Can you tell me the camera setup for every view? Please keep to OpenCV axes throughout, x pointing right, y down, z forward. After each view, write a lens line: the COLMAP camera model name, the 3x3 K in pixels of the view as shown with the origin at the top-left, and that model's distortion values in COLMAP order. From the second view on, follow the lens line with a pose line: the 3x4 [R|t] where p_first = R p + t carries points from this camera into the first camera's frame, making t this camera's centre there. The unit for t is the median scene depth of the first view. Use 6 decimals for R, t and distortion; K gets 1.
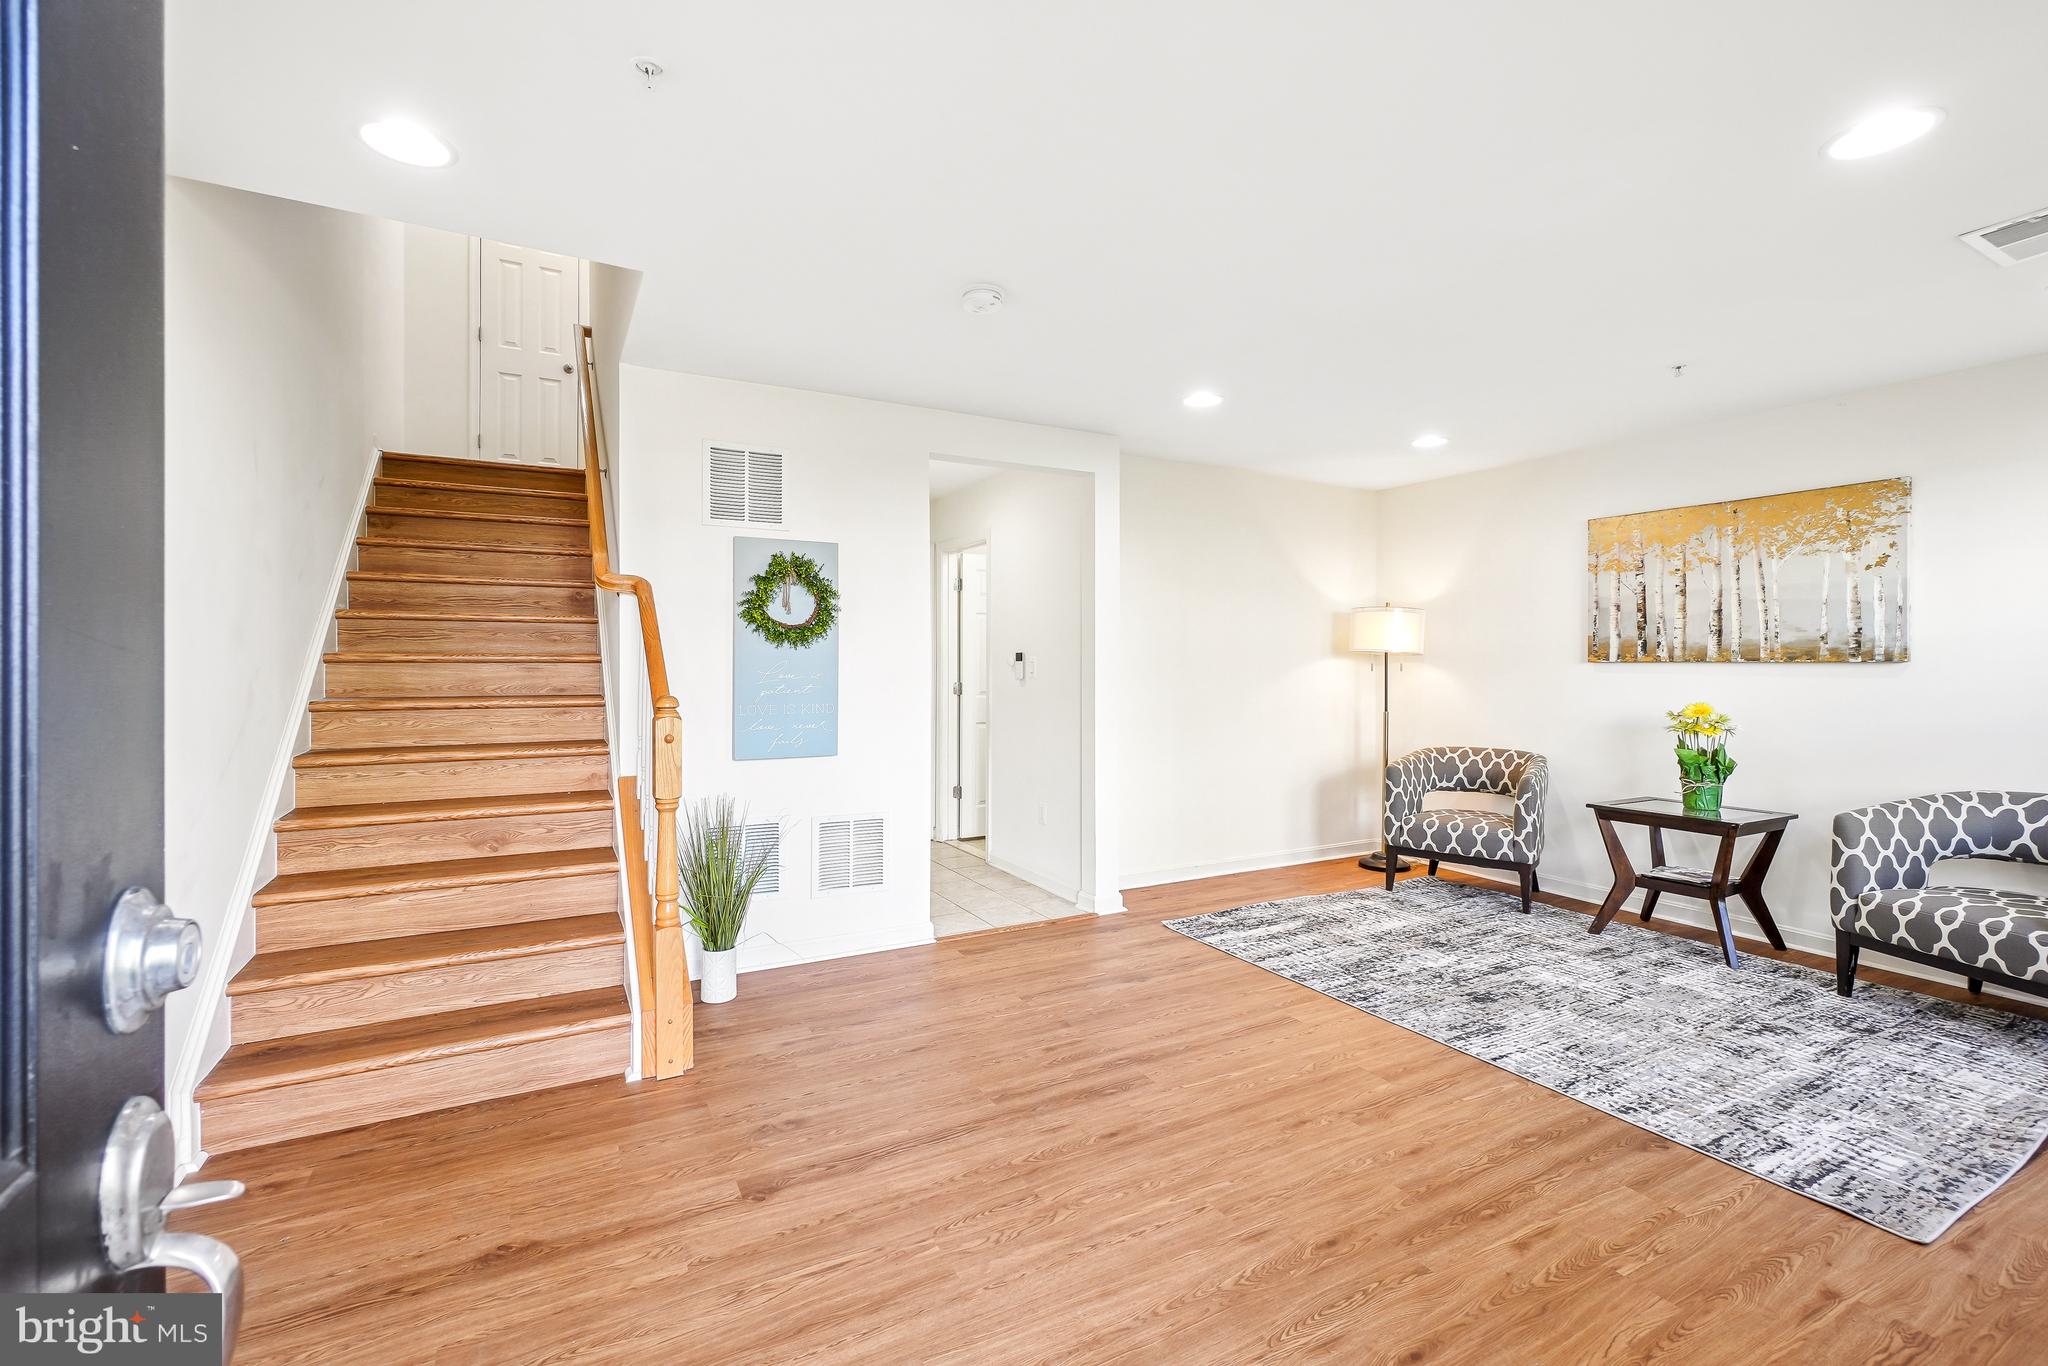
lens RADIAL K [[894.9, 0, 1005.3], [0, 894.9, 670.0], [0, 0, 1]] dist [-0.009471, 0.005947]
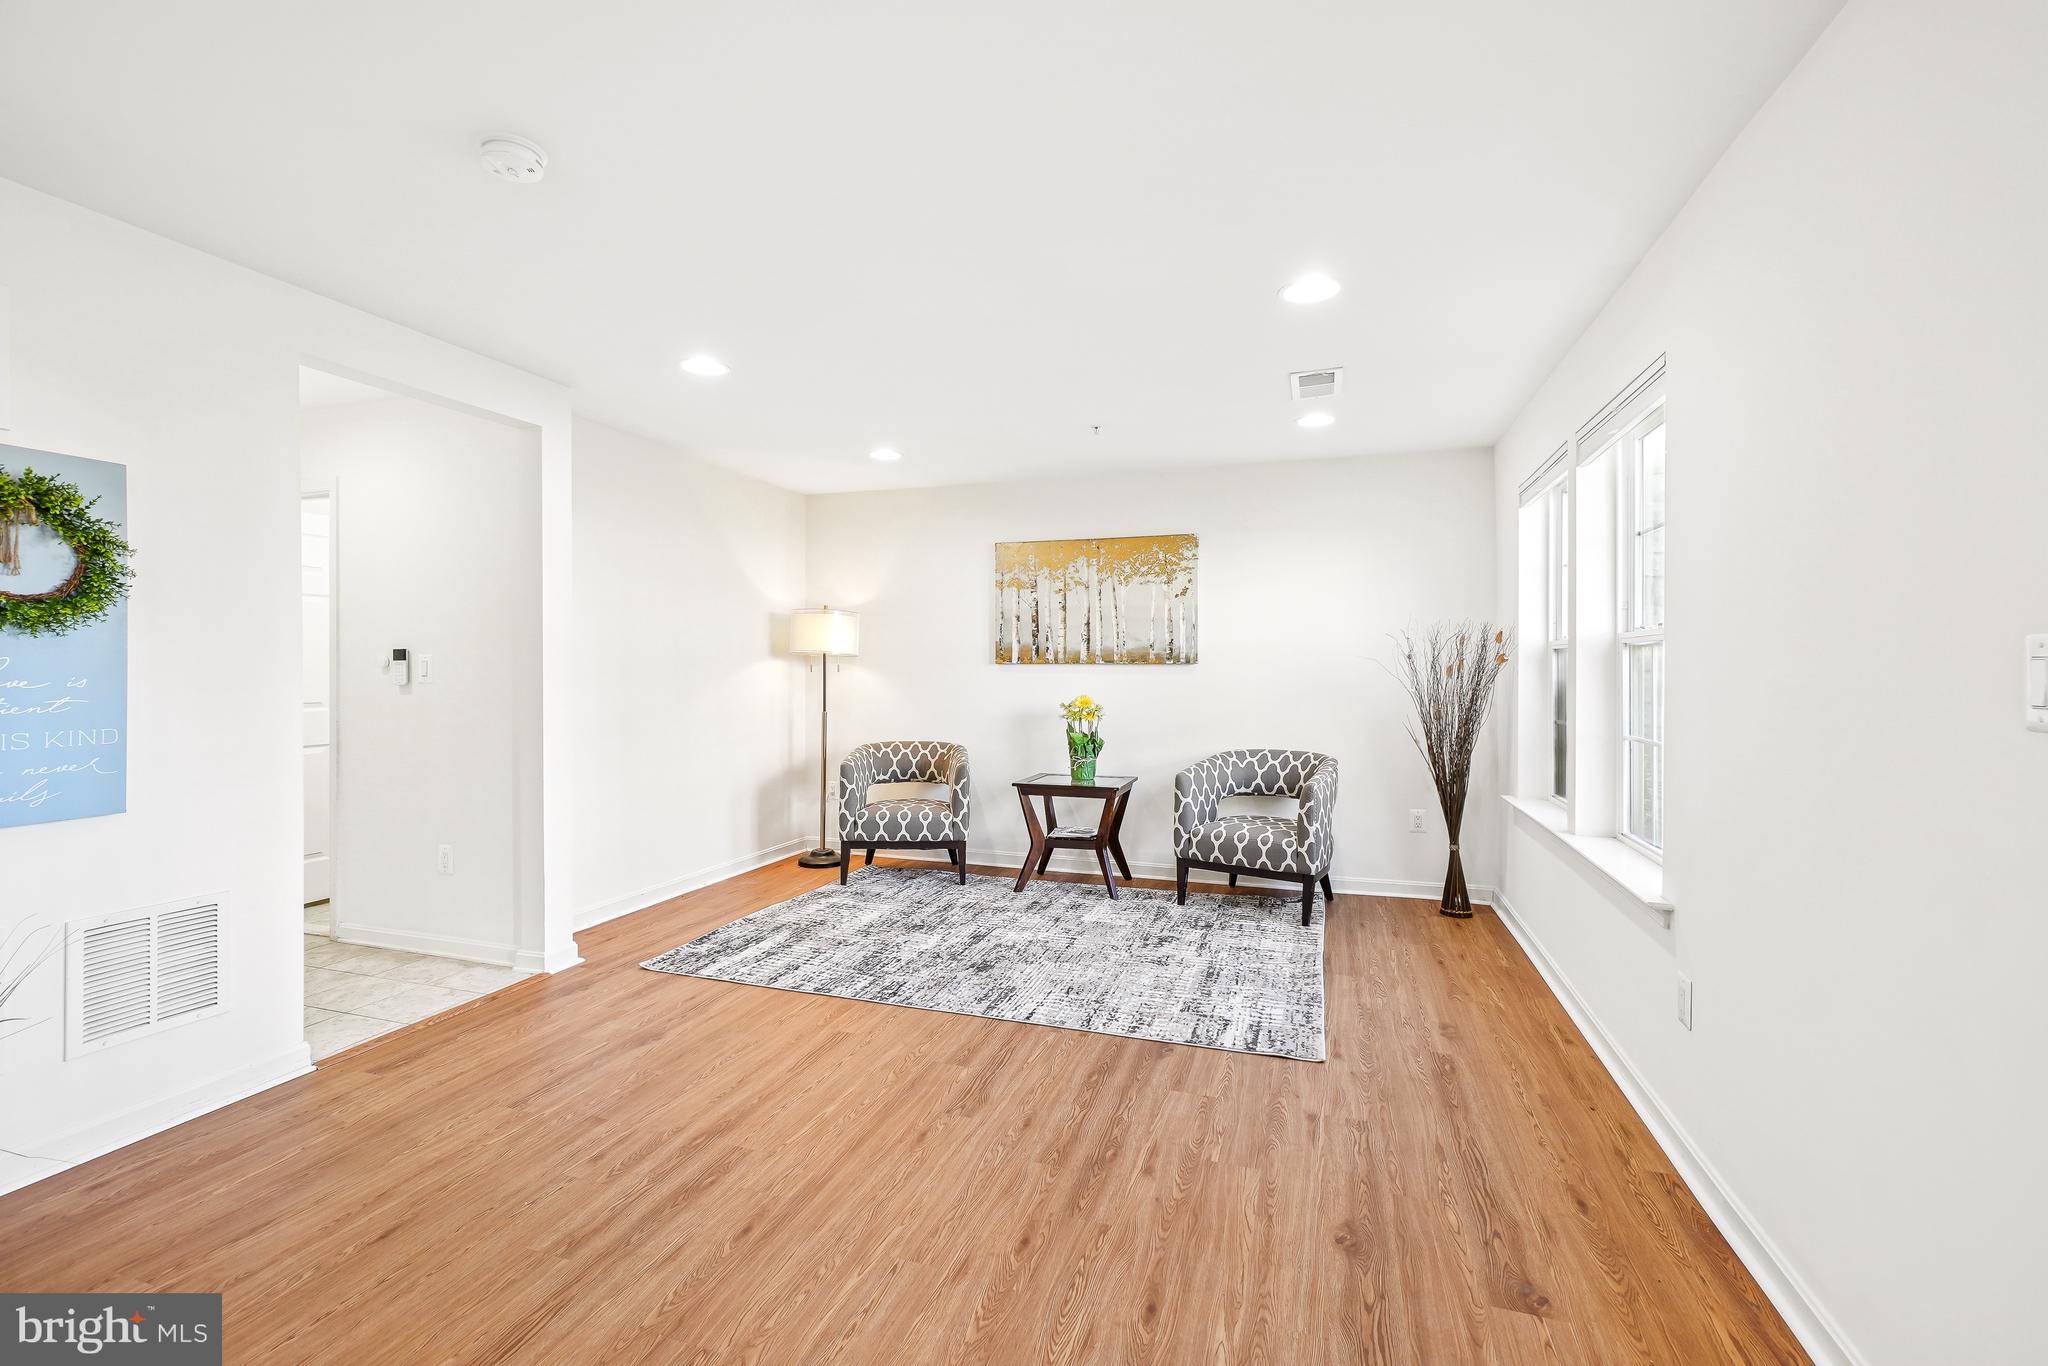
lens RADIAL K [[894.9, 0, 1020.5], [0, 894.9, 671.6], [0, 0, 1]] dist [-0.009471, 0.005947]
pose [[0.725534, -0.003334, 0.688178, -0.170542], [0.004133, 0.999991, 0.000487, 0.001648], [-0.688174, 0.002491, 0.725541, 0.145327]]
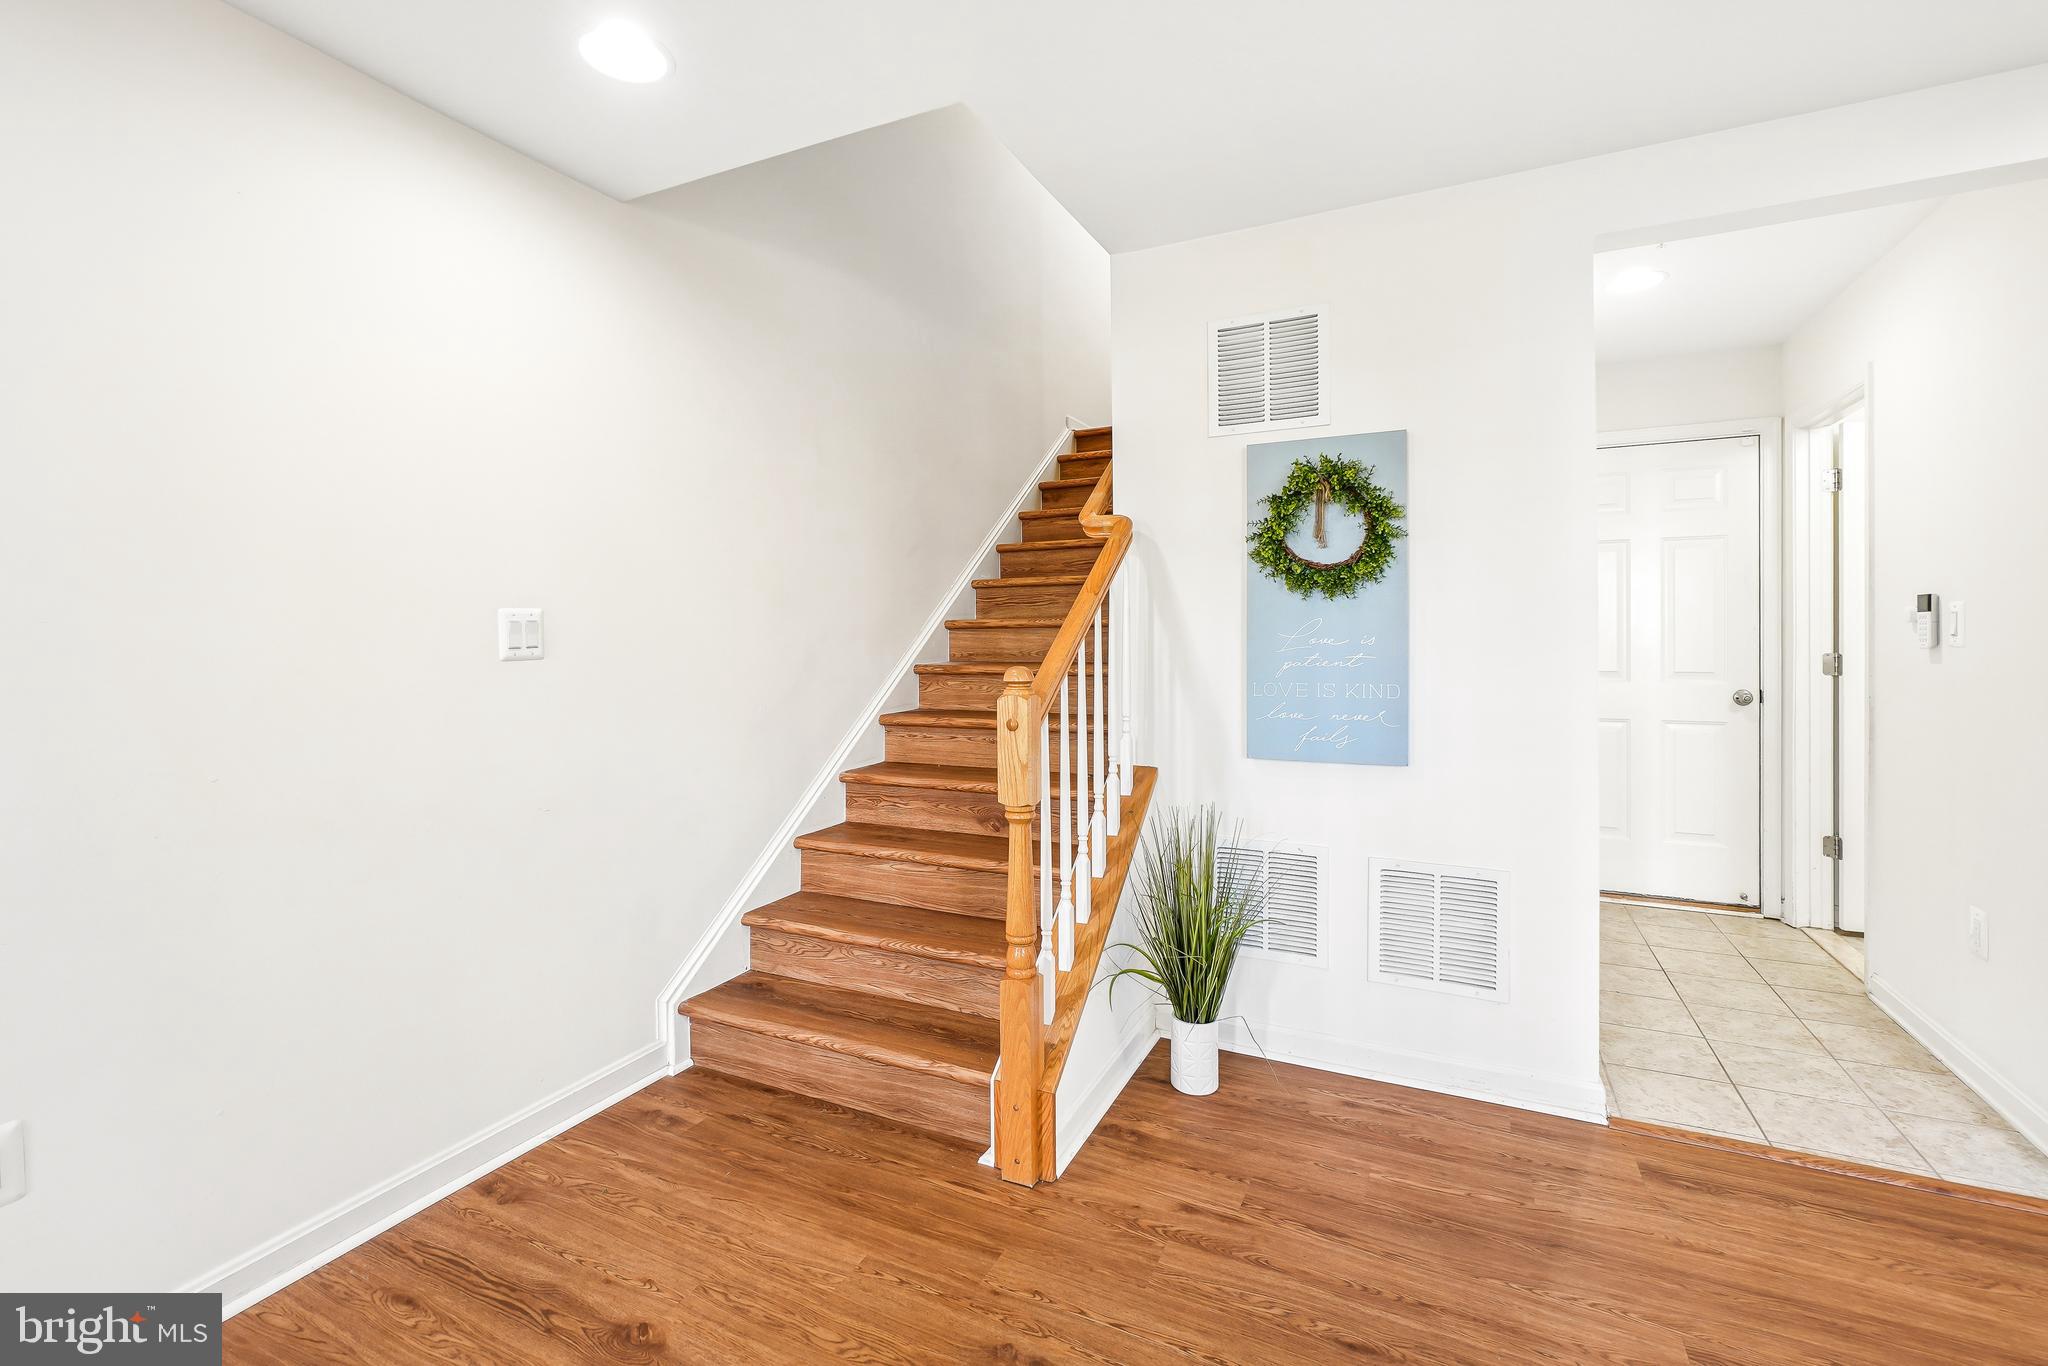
lens RADIAL K [[894.9, 0, 1015.3], [0, 894.9, 643.0], [0, 0, 1]] dist [-0.009471, 0.005947]
pose [[0.589783, 0.000677, -0.807561, 0.164884], [0.004309, 0.999983, 0.003985, 0.004864], [0.807550, -0.005830, 0.589770, 0.422927]]
